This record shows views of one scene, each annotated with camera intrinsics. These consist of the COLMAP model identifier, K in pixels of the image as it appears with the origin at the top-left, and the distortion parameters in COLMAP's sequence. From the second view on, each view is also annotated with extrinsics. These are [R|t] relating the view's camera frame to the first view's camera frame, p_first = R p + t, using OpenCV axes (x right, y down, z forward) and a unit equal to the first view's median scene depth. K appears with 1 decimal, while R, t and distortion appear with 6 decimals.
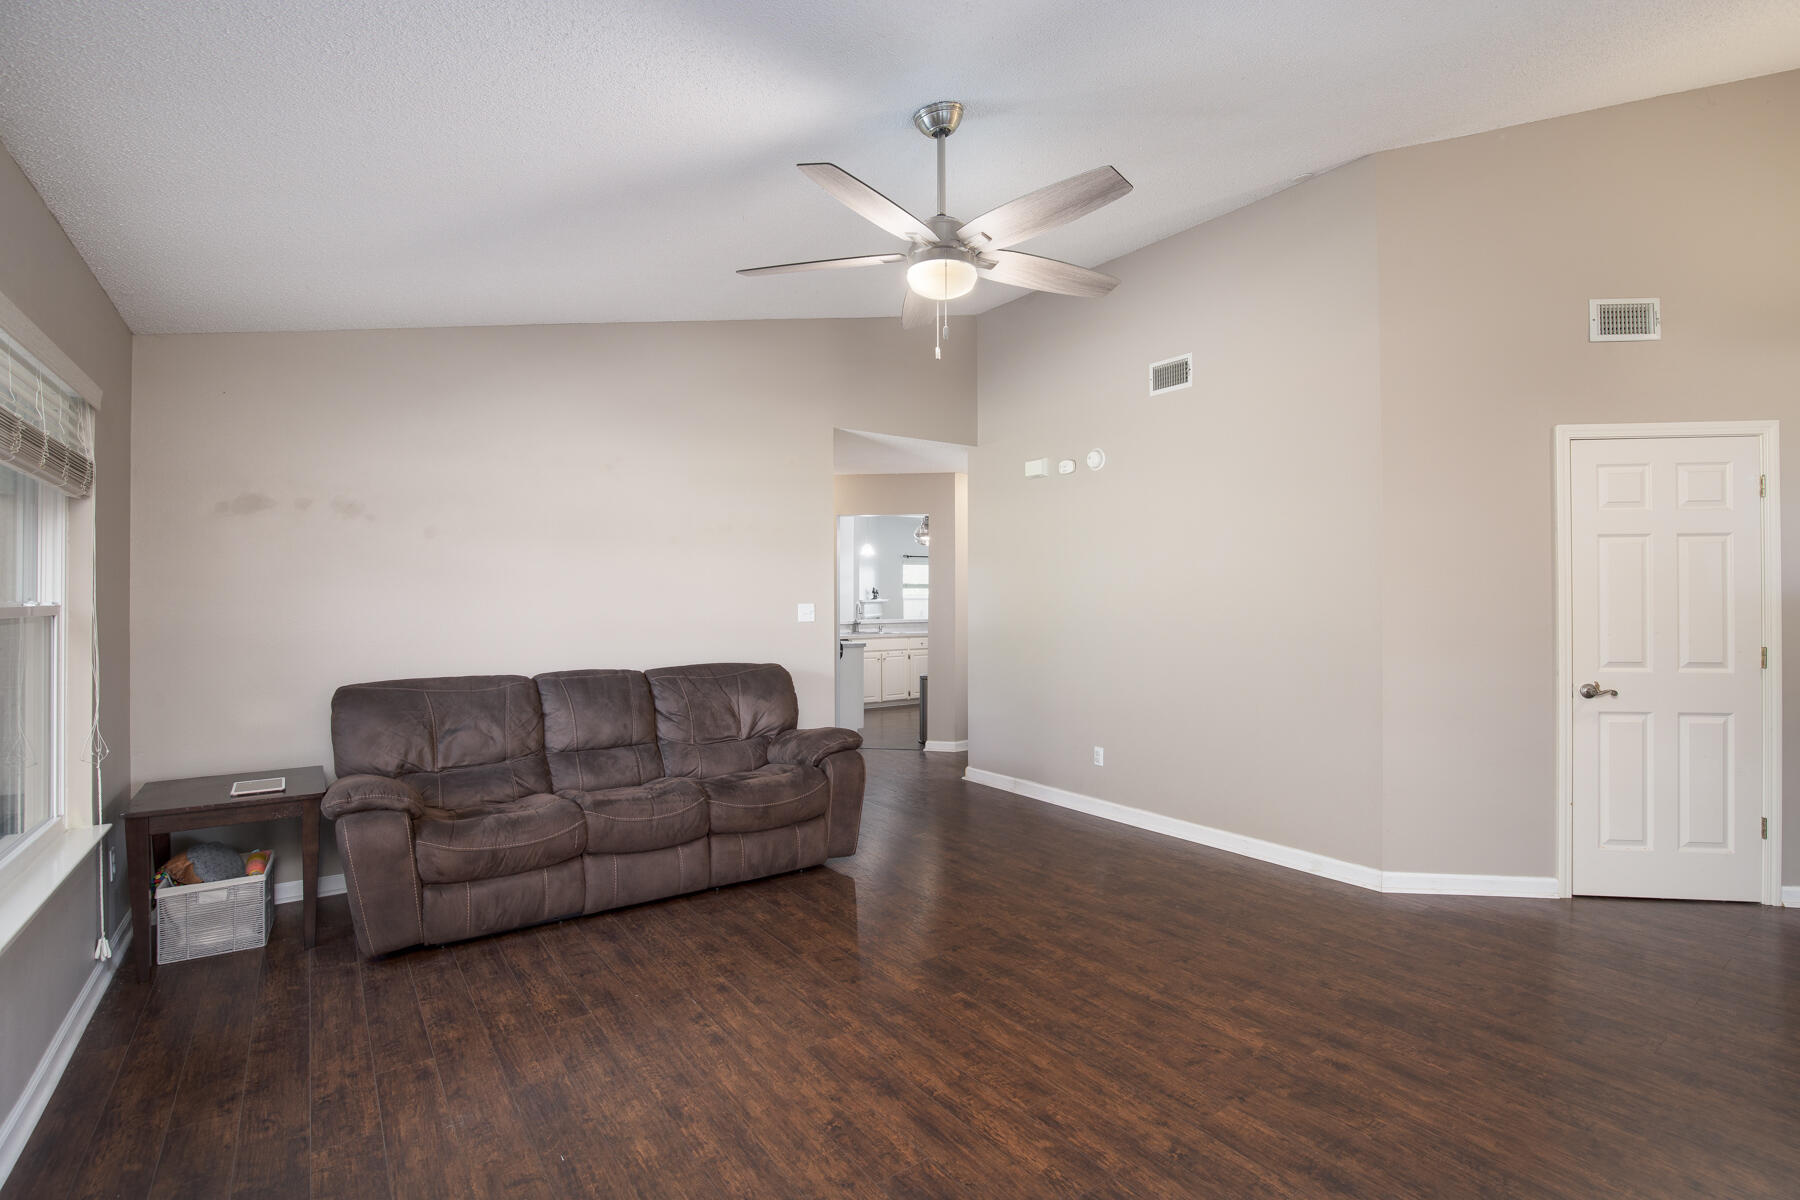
lens RADIAL K [[843.9, 0, 904.8], [0, 843.9, 594.3], [0, 0, 1]] dist [-0.018530, -0.000719]
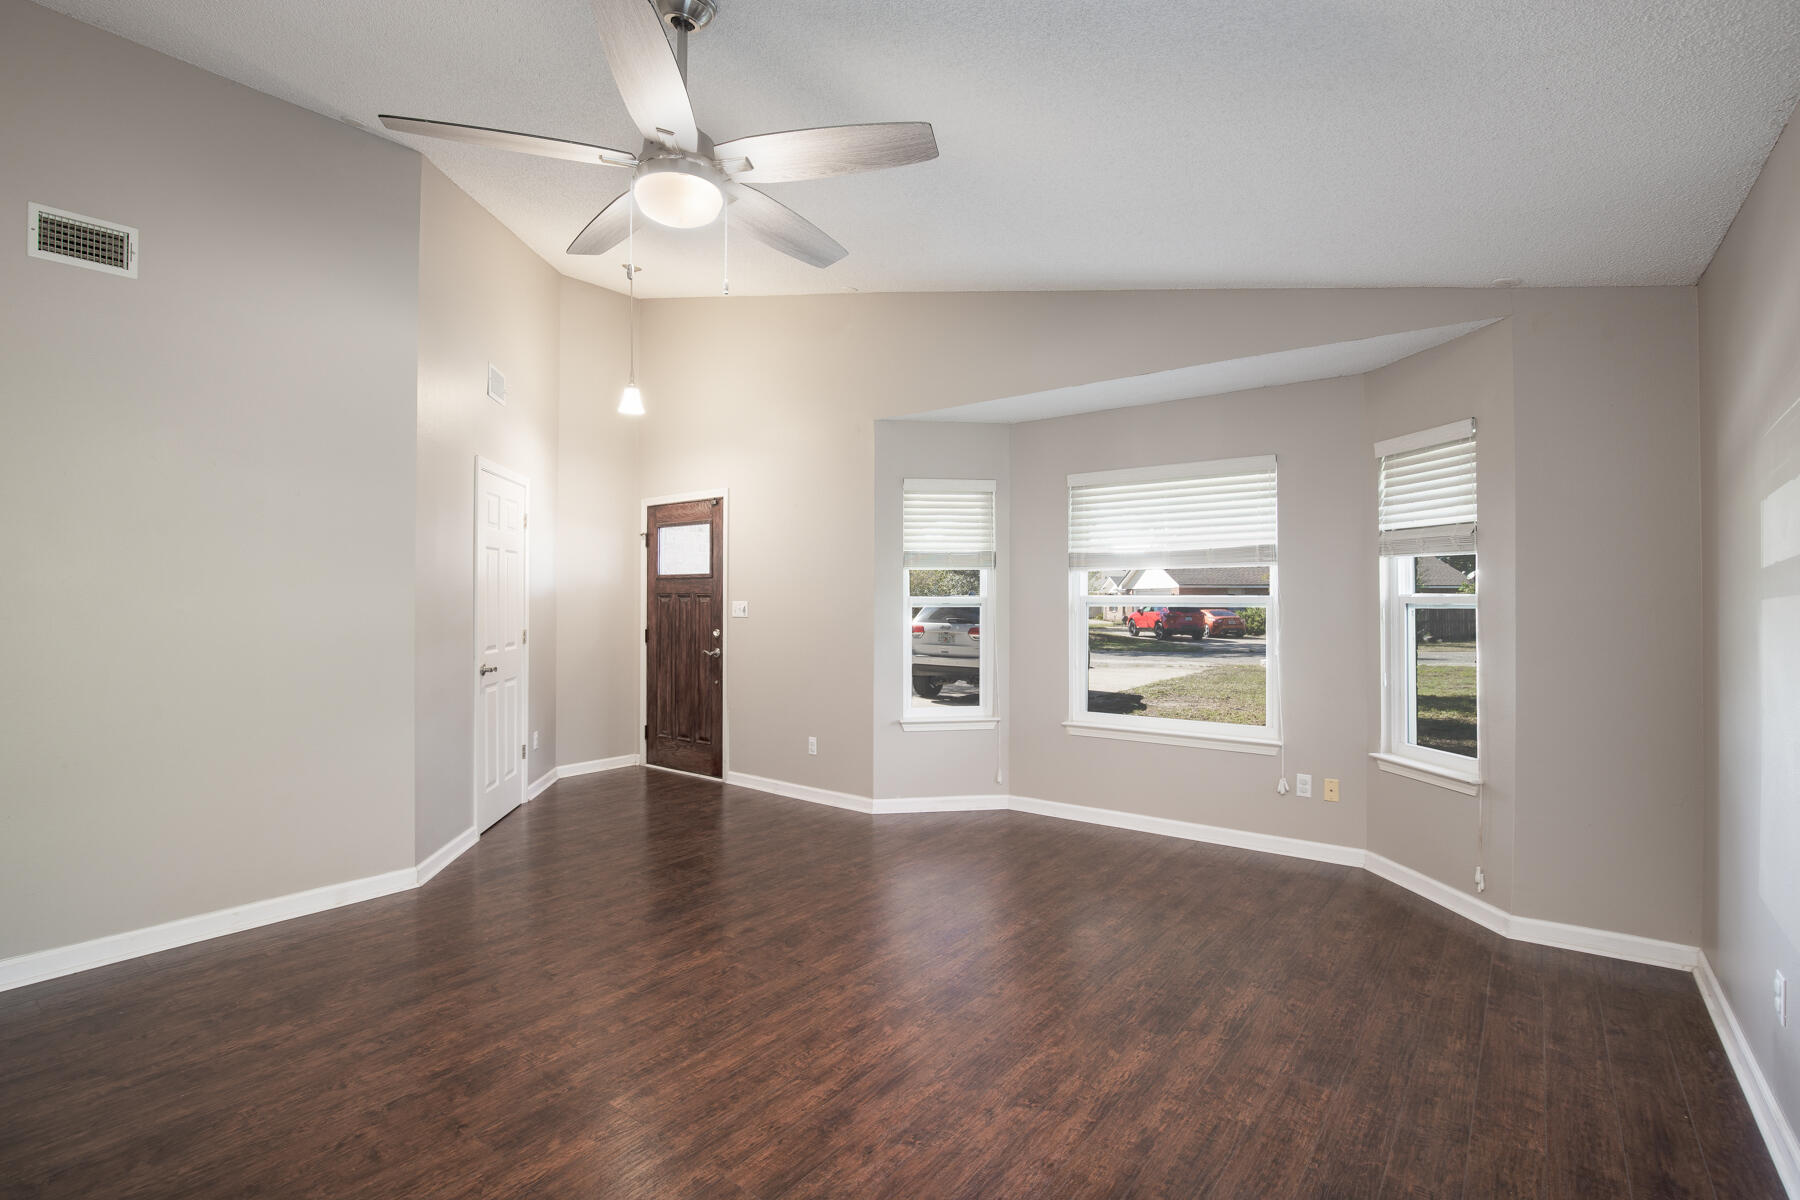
lens RADIAL K [[843.9, 0, 904.6], [0, 843.9, 603.9], [0, 0, 1]] dist [-0.018530, -0.000719]
pose [[-0.294264, -0.002231, 0.955722, -0.813489], [-0.004031, 0.999991, 0.001093, 0.014147], [-0.955716, -0.003531, -0.294270, 1.053570]]
